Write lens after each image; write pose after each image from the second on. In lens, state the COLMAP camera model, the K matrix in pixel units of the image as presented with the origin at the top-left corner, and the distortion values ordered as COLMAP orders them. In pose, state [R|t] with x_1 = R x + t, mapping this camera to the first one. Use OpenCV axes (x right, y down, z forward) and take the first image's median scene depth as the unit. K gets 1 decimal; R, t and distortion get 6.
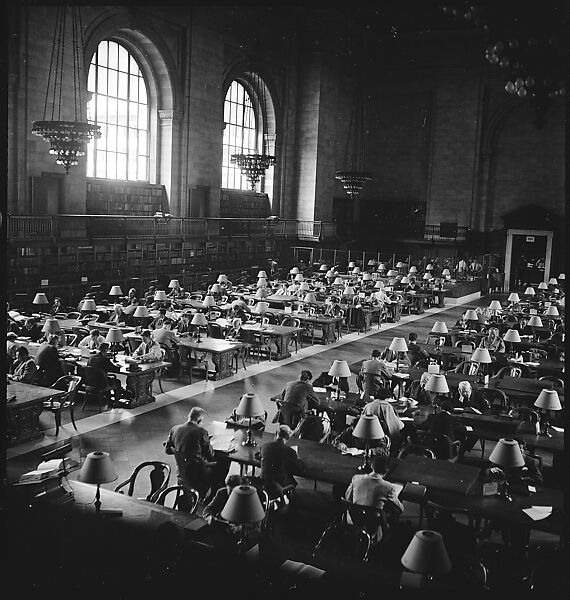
lens RADIAL K [[745.2, 0, 283.2], [0, 745.2, 303.9], [0, 0, 1]] dist [-0.006950, 0.000000]
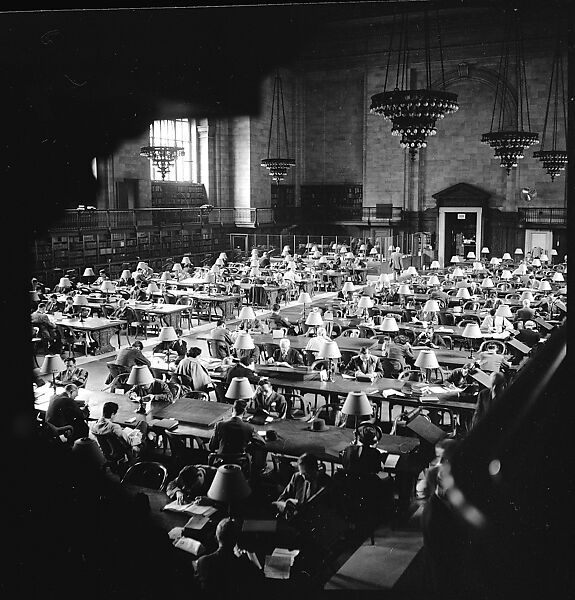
lens RADIAL K [[751.8, 0, 289.6], [0, 751.8, 298.2], [0, 0, 1]] dist [0.001987, 0.000000]
pose [[0.999011, -0.044453, 0.001141, 0.109714], [0.044448, 0.999004, 0.003978, 0.015412], [-0.001317, -0.003924, 0.999991, -0.058261]]
